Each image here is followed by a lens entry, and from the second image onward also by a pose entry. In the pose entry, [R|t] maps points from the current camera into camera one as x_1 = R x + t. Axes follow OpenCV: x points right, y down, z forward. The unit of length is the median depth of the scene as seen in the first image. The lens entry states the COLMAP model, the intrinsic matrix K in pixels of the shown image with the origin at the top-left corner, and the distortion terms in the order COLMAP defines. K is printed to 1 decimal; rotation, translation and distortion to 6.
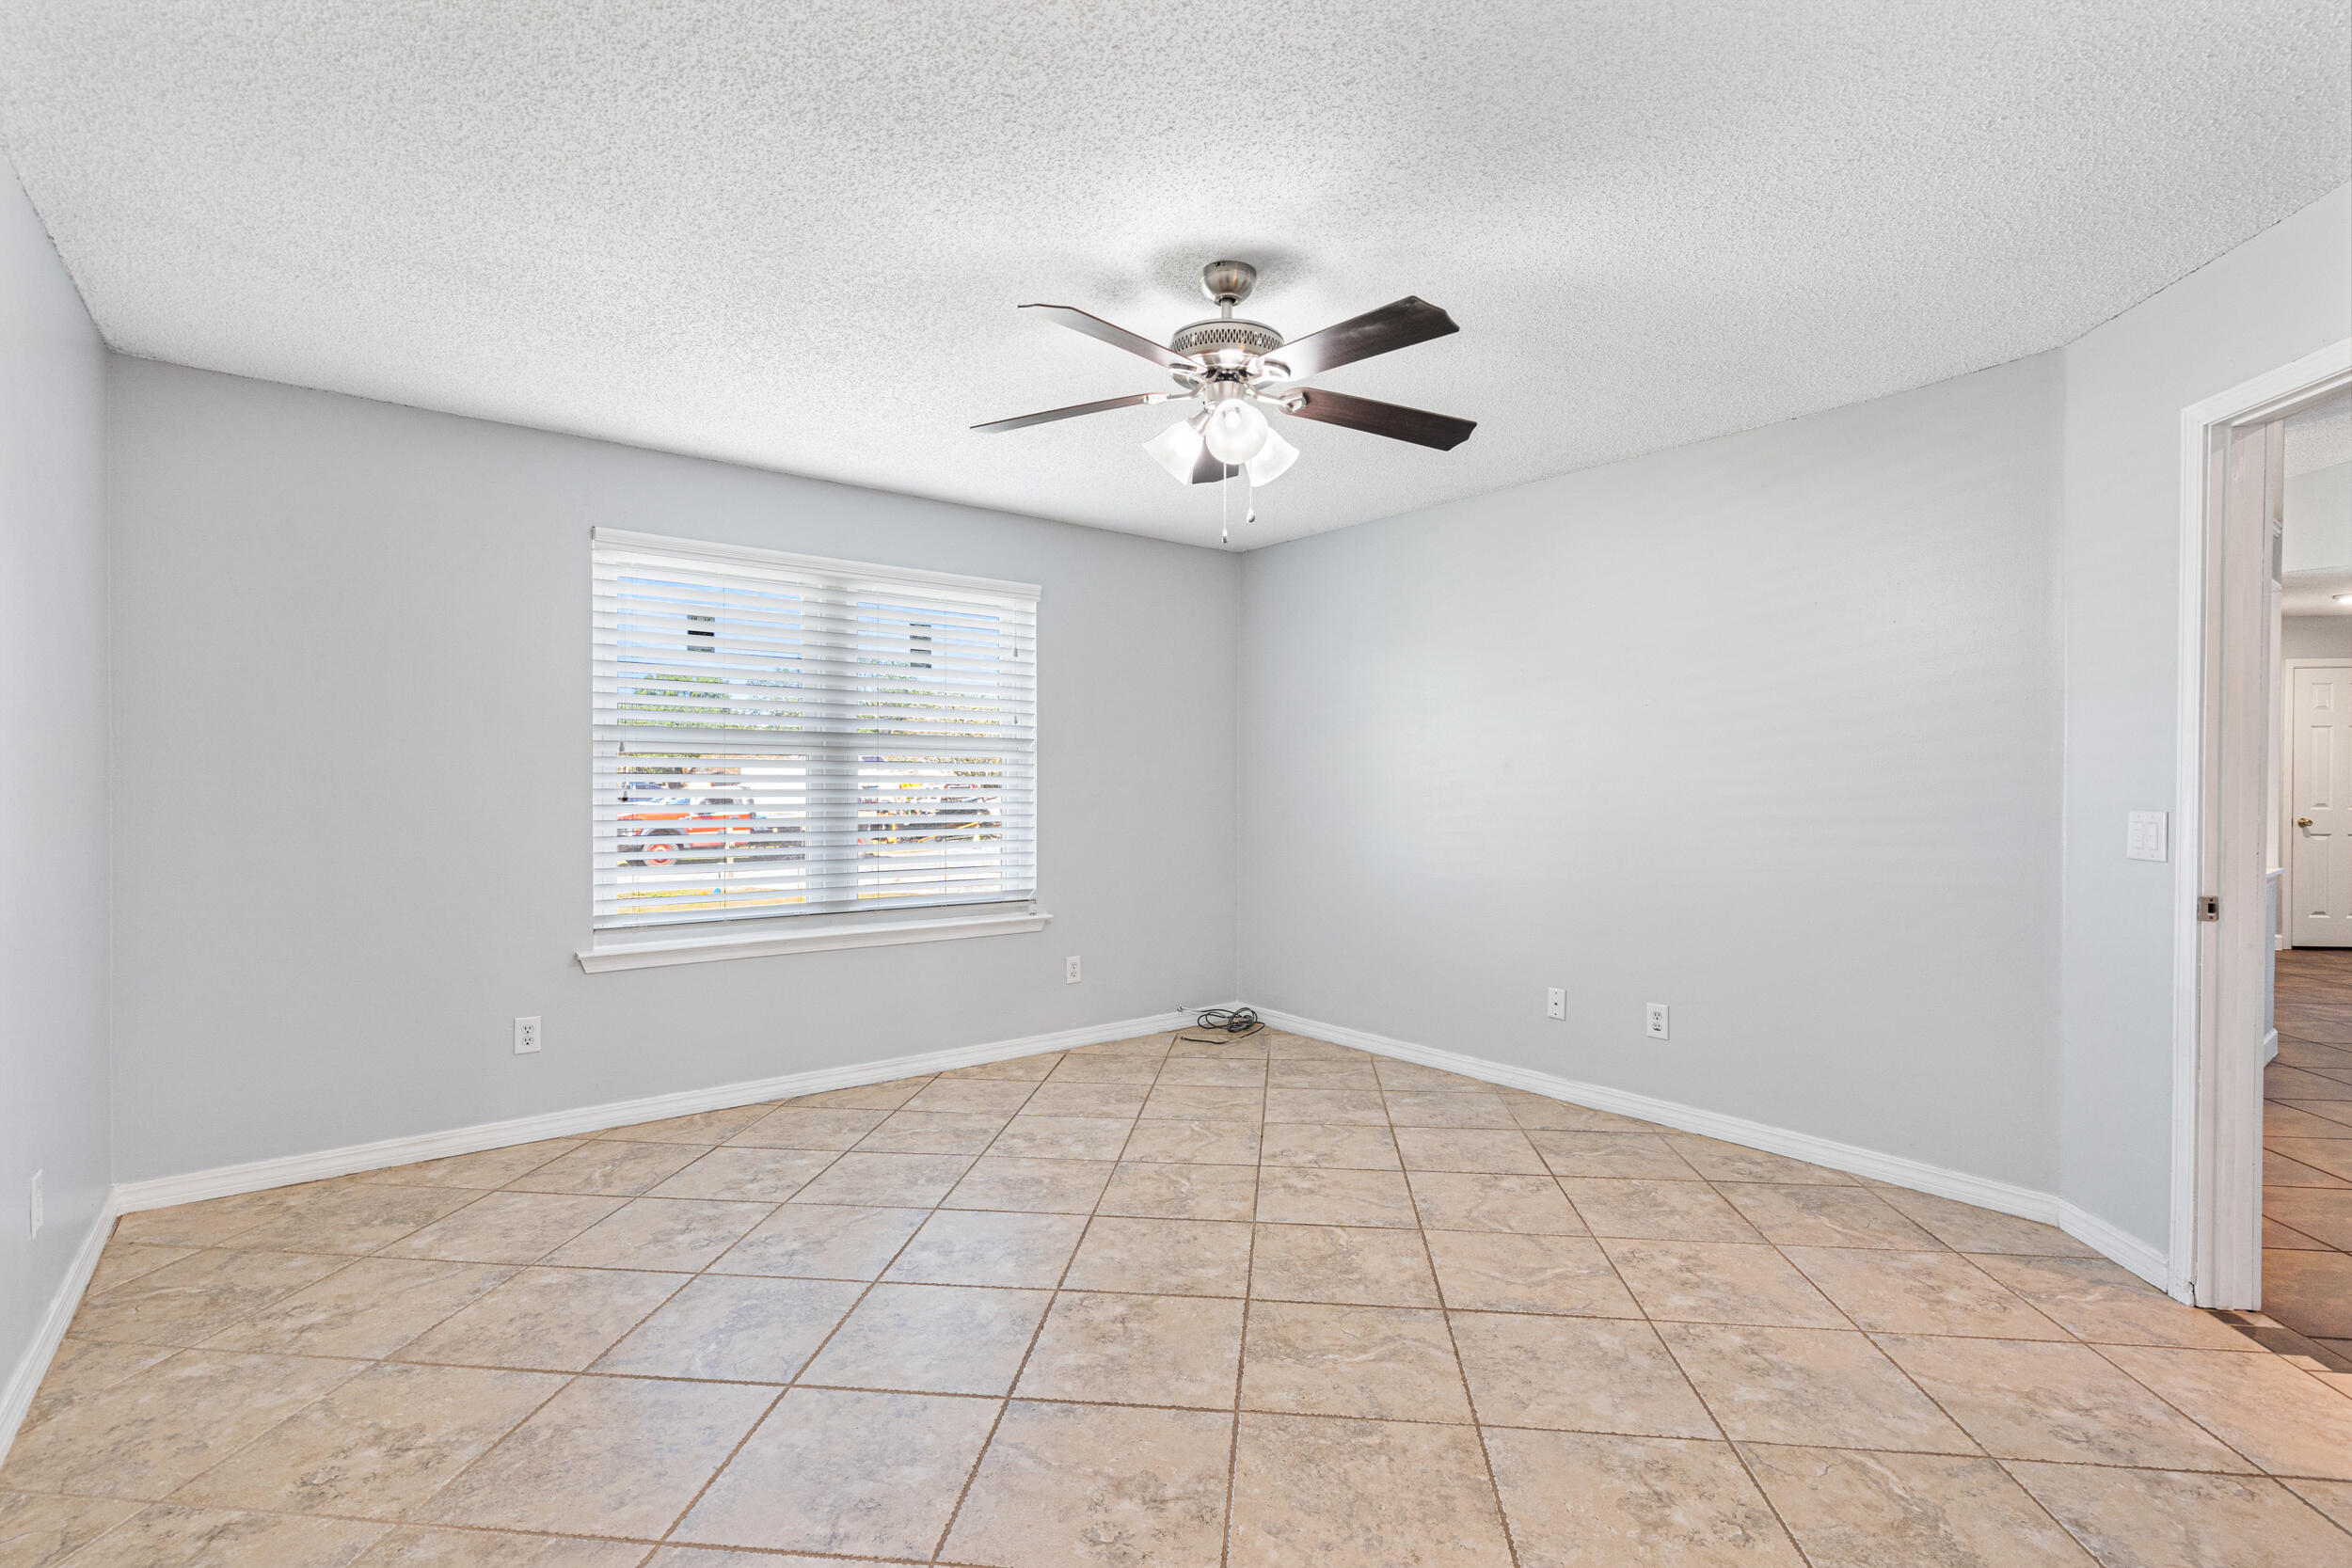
lens RADIAL K [[1074.0, 0, 1178.2], [0, 1074.0, 789.6], [0, 0, 1]] dist [-0.001065, 0.000244]
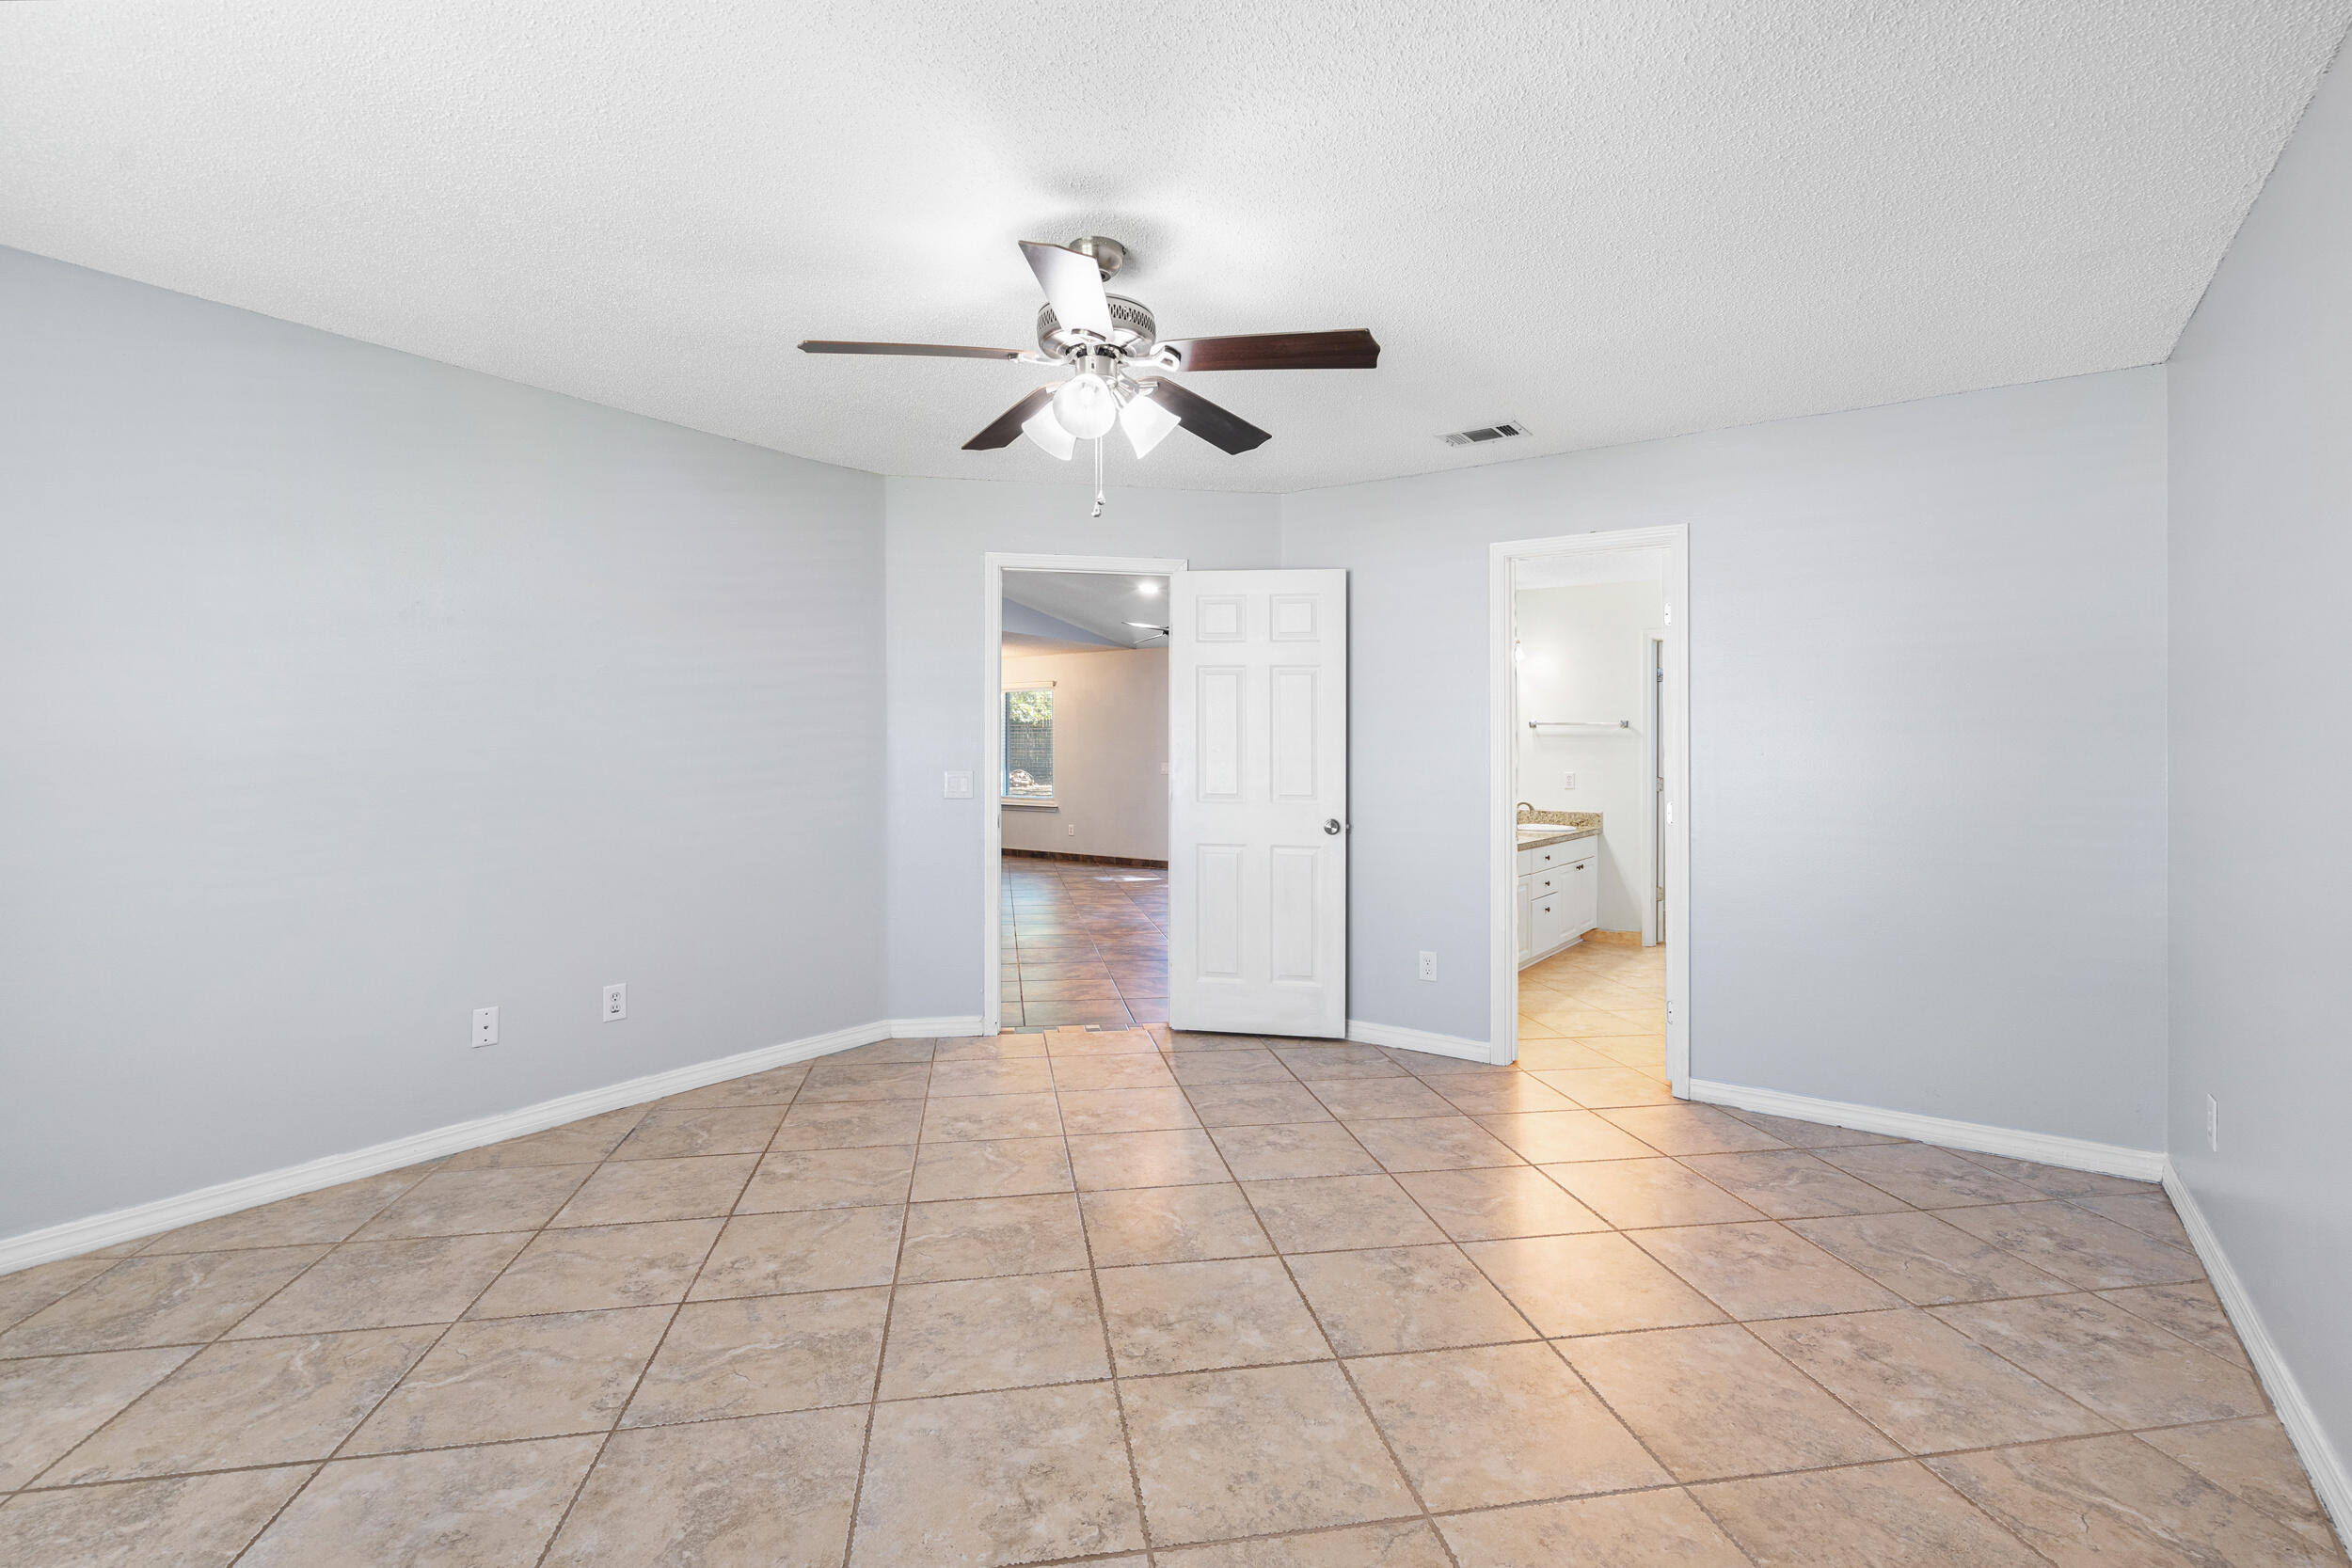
lens RADIAL K [[1074.0, 0, 1174.1], [0, 1074.0, 772.8], [0, 0, 1]] dist [-0.001065, 0.000244]
pose [[-0.270244, -0.019192, 0.962601, -0.778036], [-0.000626, 0.999805, 0.019759, -0.008619], [-0.962792, 0.004738, -0.270203, 1.016246]]
